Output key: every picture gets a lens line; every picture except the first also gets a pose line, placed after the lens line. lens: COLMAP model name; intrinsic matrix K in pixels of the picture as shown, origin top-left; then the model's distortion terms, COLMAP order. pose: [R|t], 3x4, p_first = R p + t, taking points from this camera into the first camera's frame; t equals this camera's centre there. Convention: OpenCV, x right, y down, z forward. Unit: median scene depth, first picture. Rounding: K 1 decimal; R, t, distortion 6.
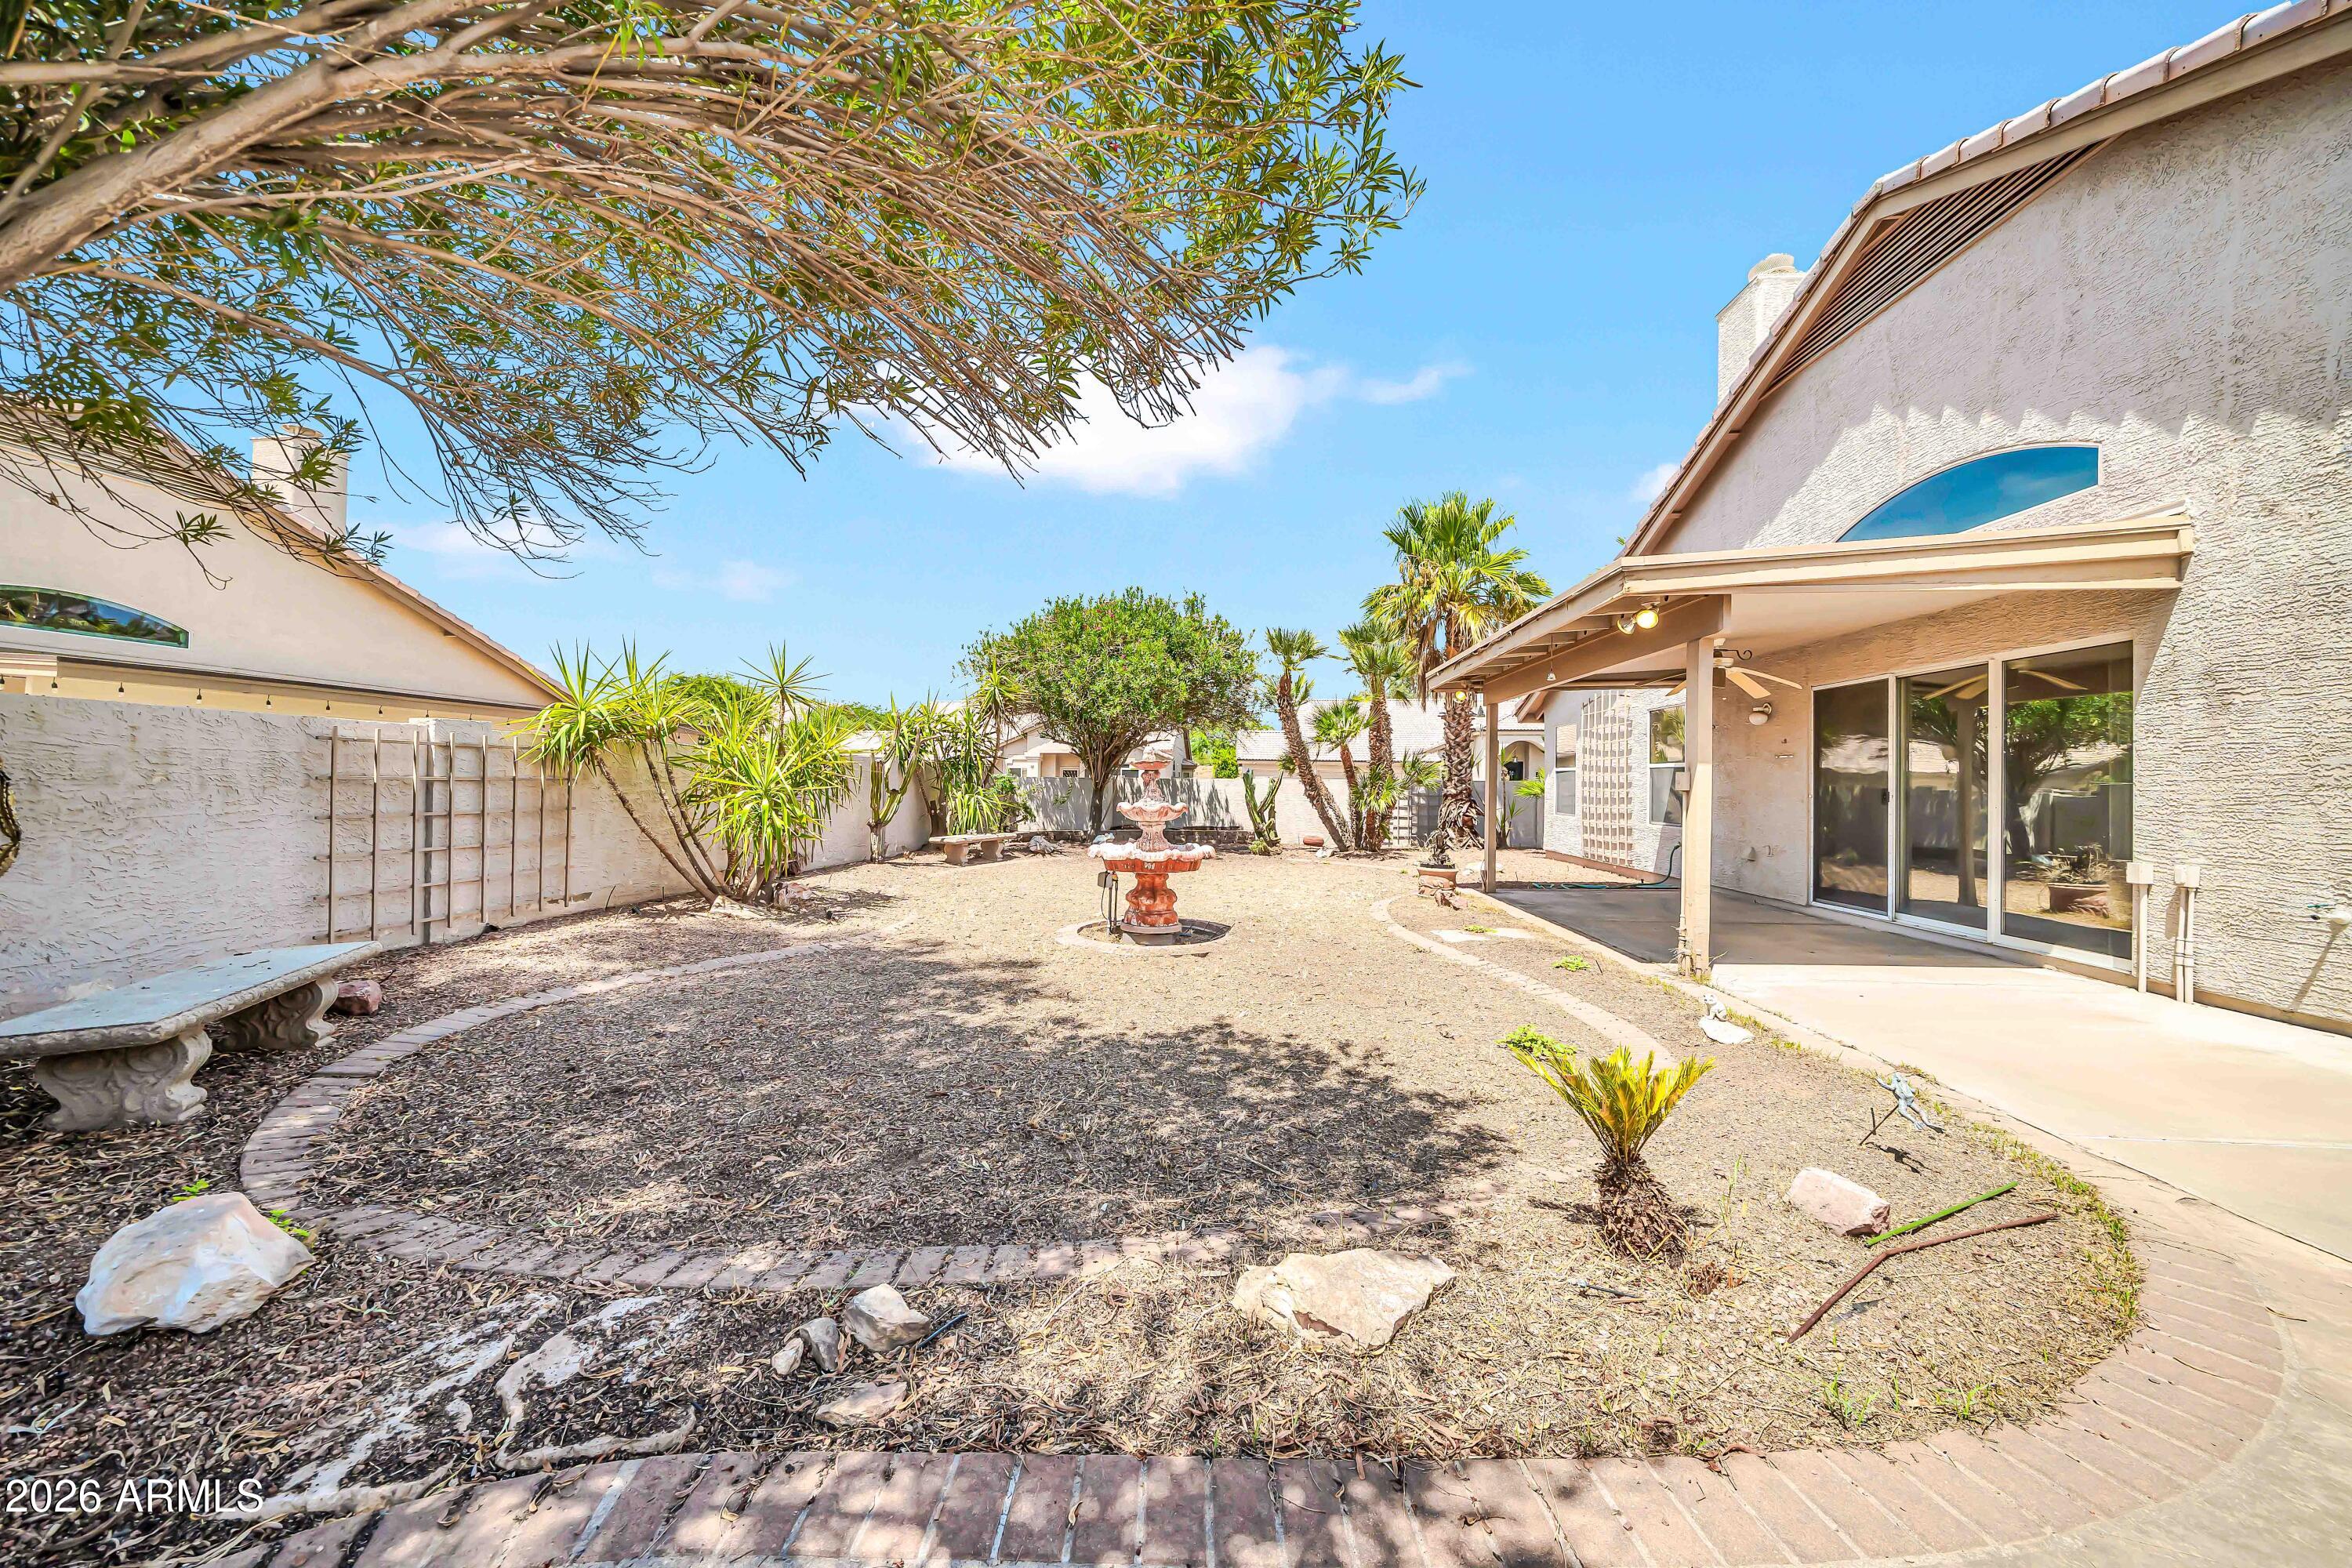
lens RADIAL K [[803.5, 0, 1167.1], [0, 803.5, 772.5], [0, 0, 1]] dist [-0.007951, -0.000200]
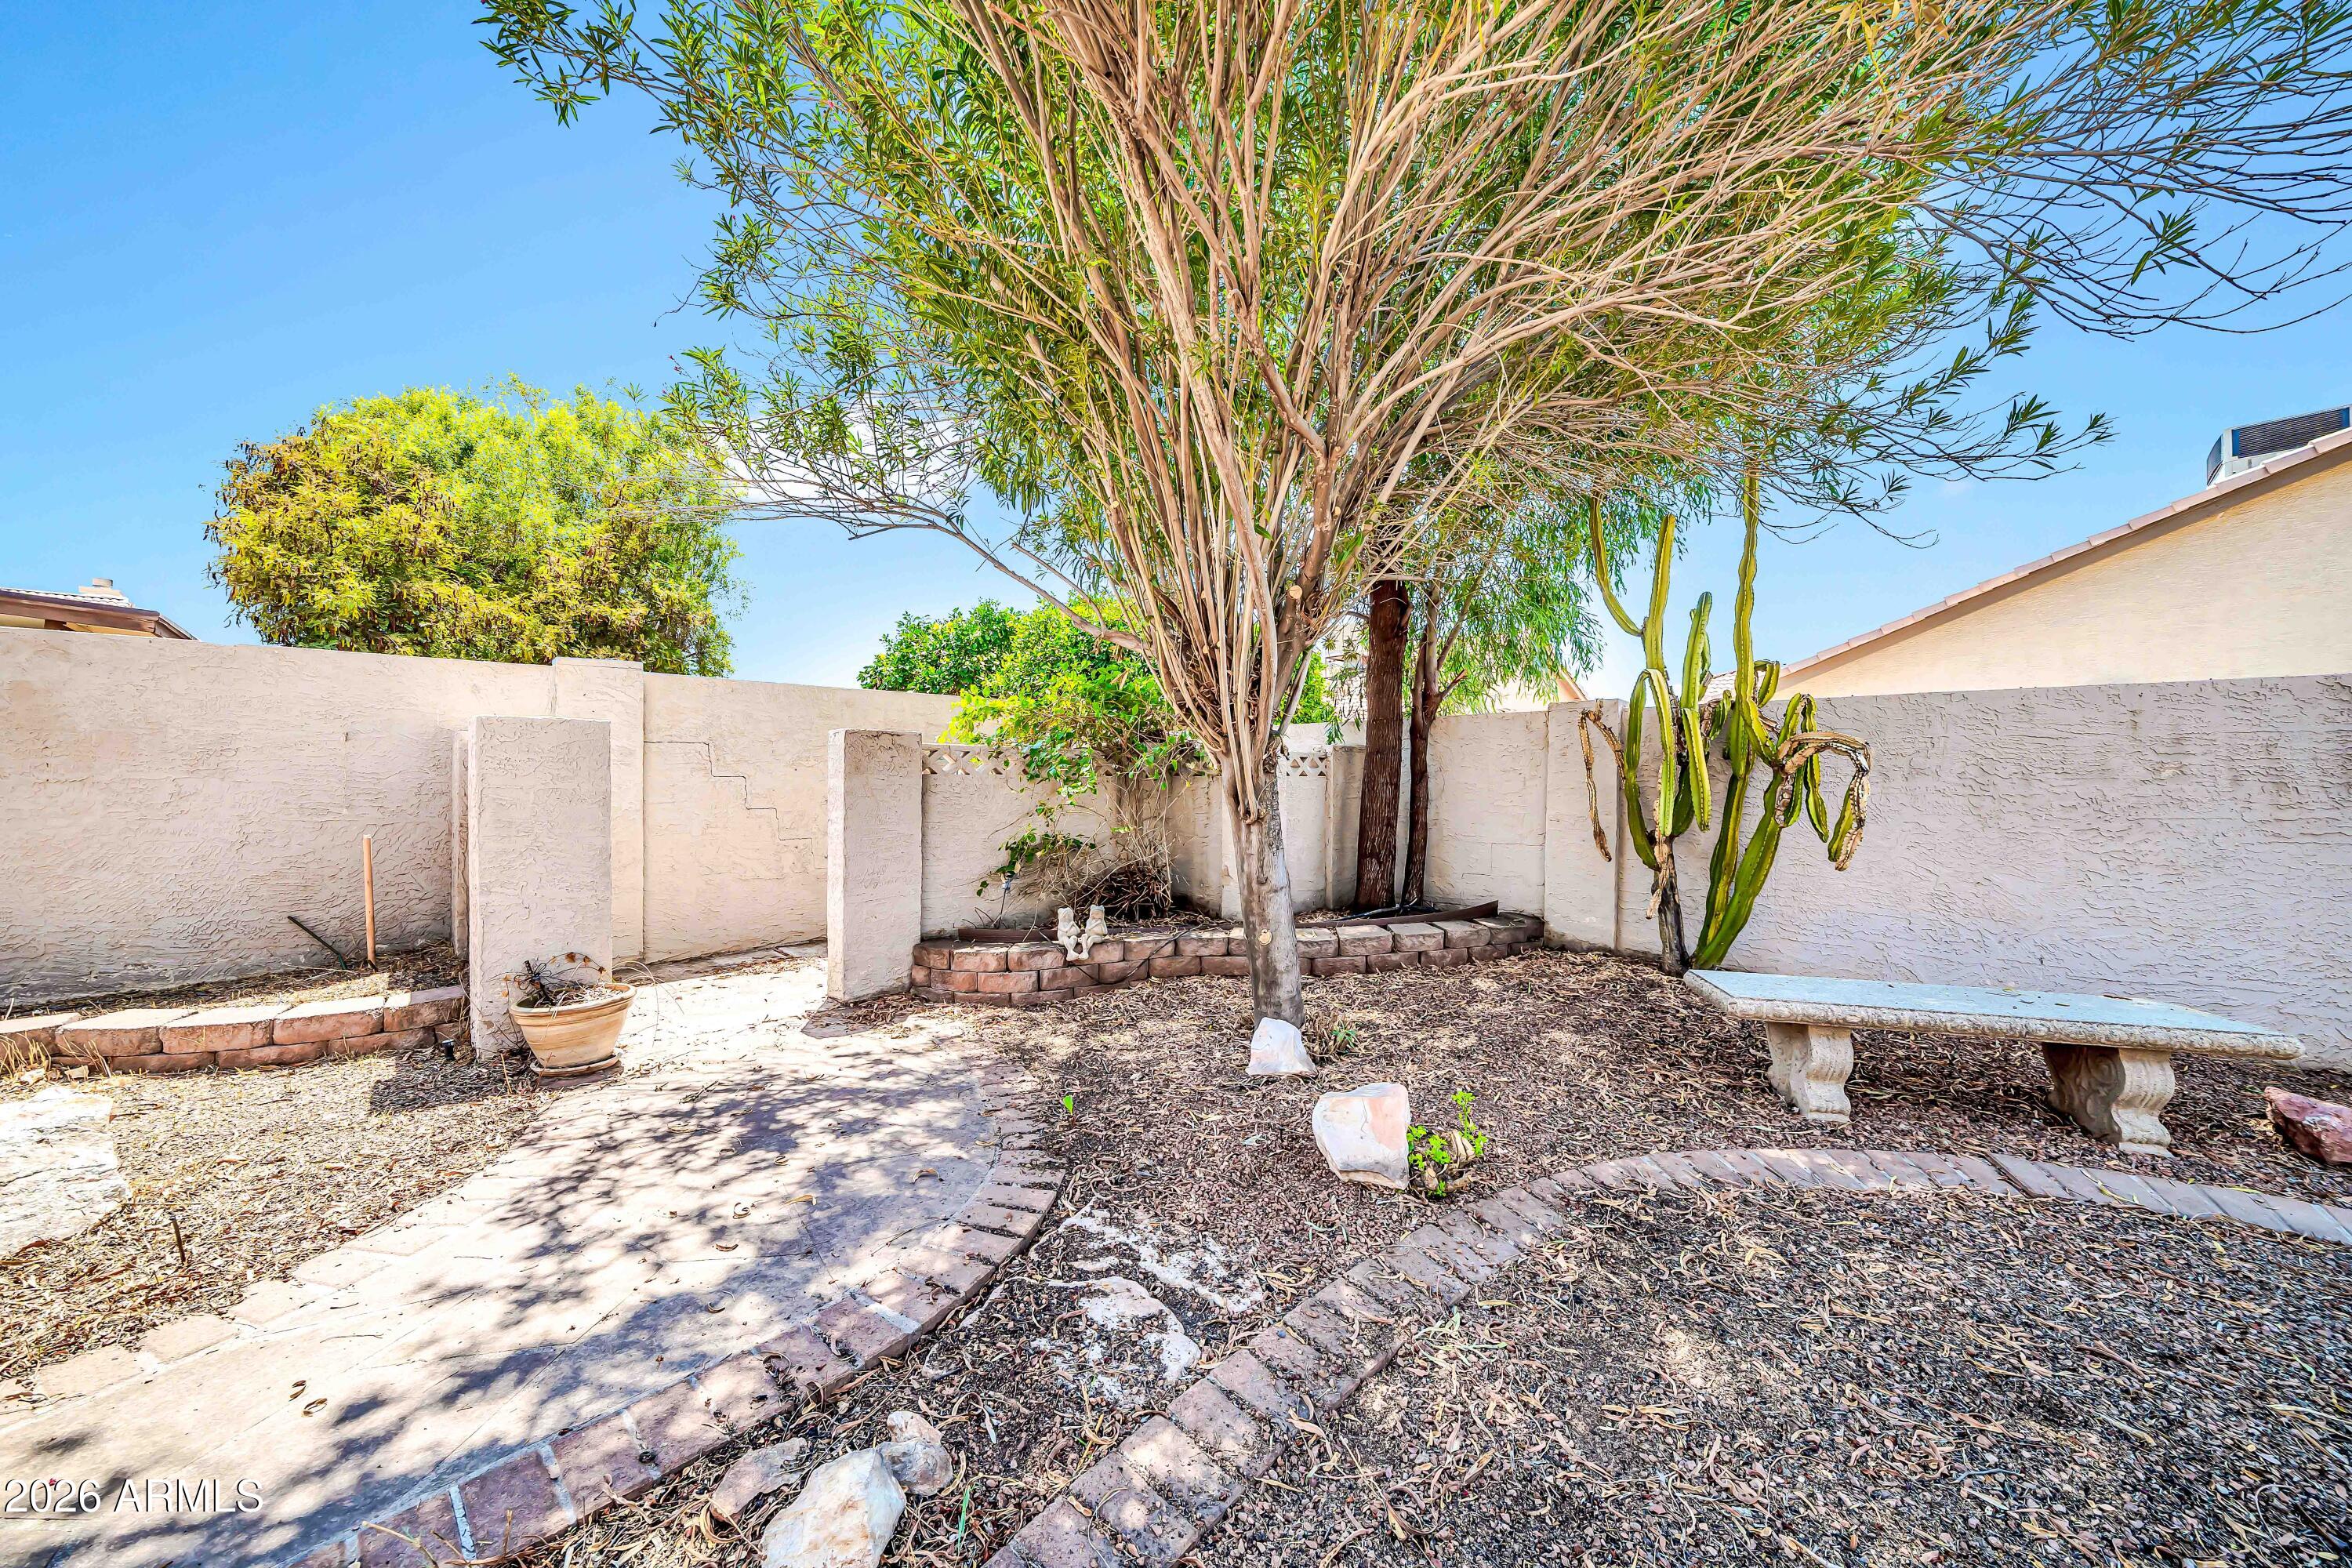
lens RADIAL K [[803.5, 0, 1196.8], [0, 803.5, 787.5], [0, 0, 1]] dist [-0.007951, -0.000200]
pose [[-0.630380, -0.006062, -0.776263, -0.007260], [-0.004911, 0.999981, -0.003820, 0.022520], [0.776271, 0.001404, -0.630398, 0.526584]]
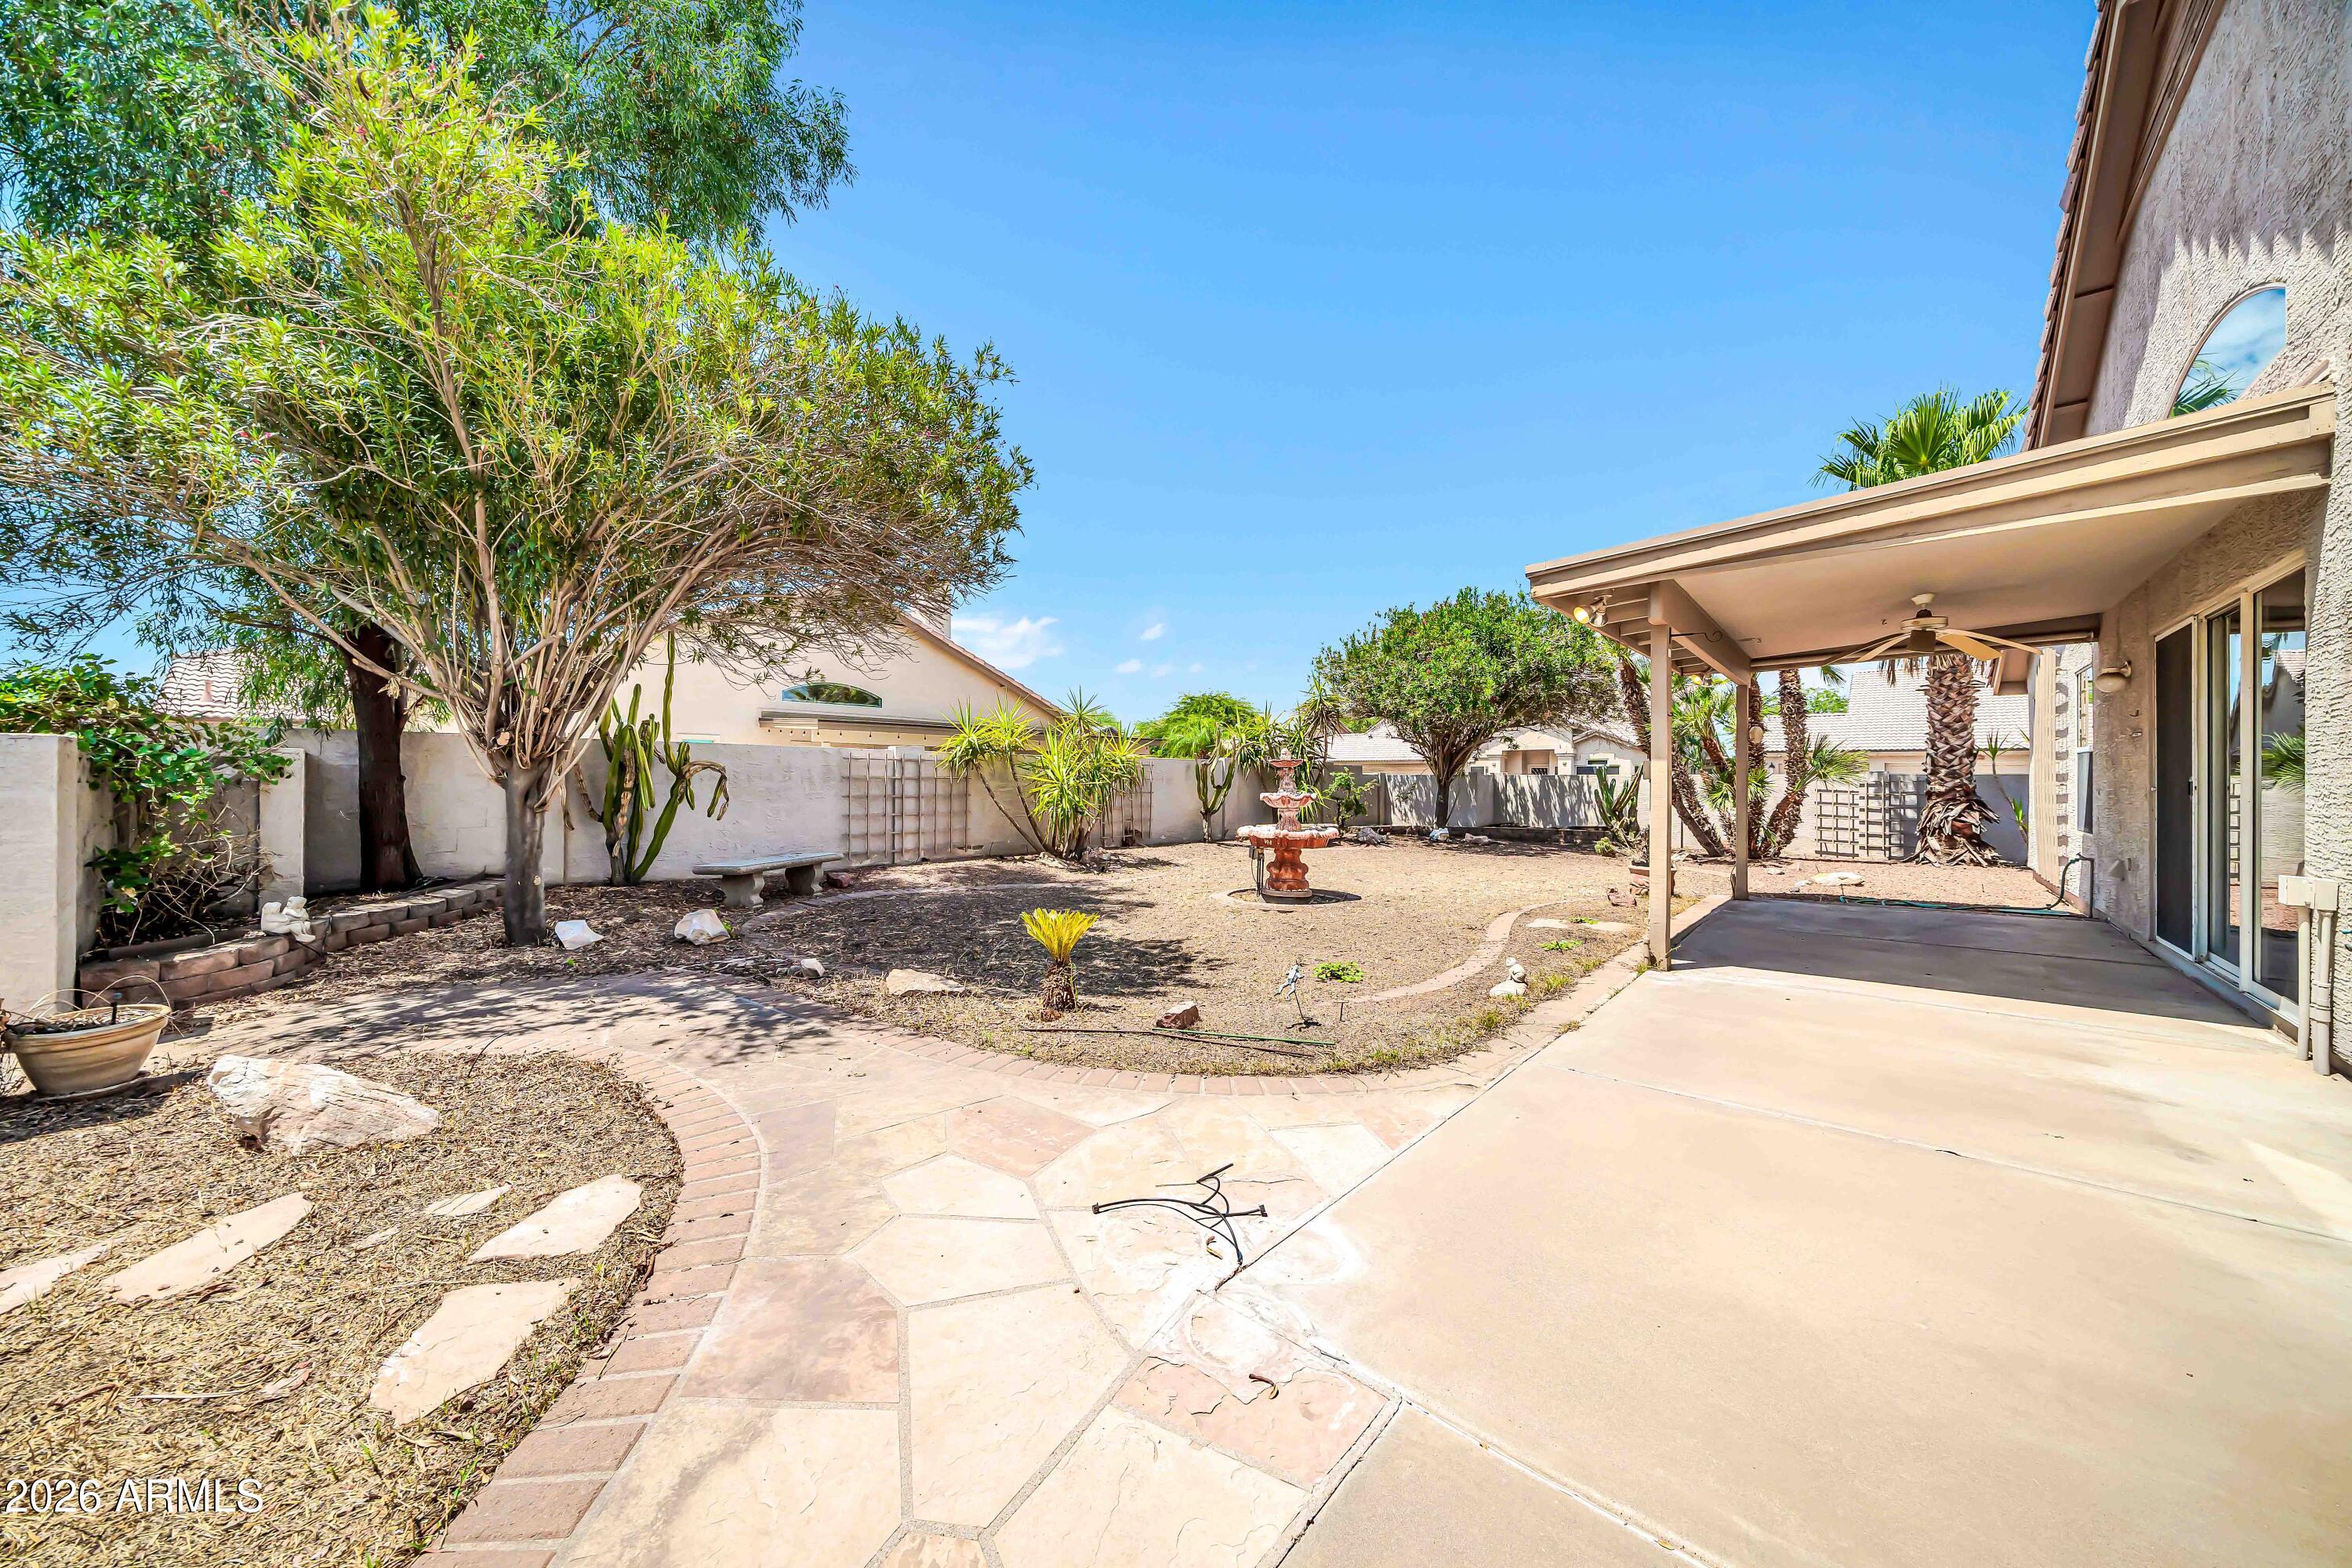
lens RADIAL K [[803.5, 0, 1174.2], [0, 803.5, 783.1], [0, 0, 1]] dist [-0.007951, -0.000200]
pose [[0.802454, -0.003459, -0.596704, 0.735837], [0.011390, 0.999890, 0.009521, 0.010027], [0.596605, -0.014436, 0.802405, -0.136908]]
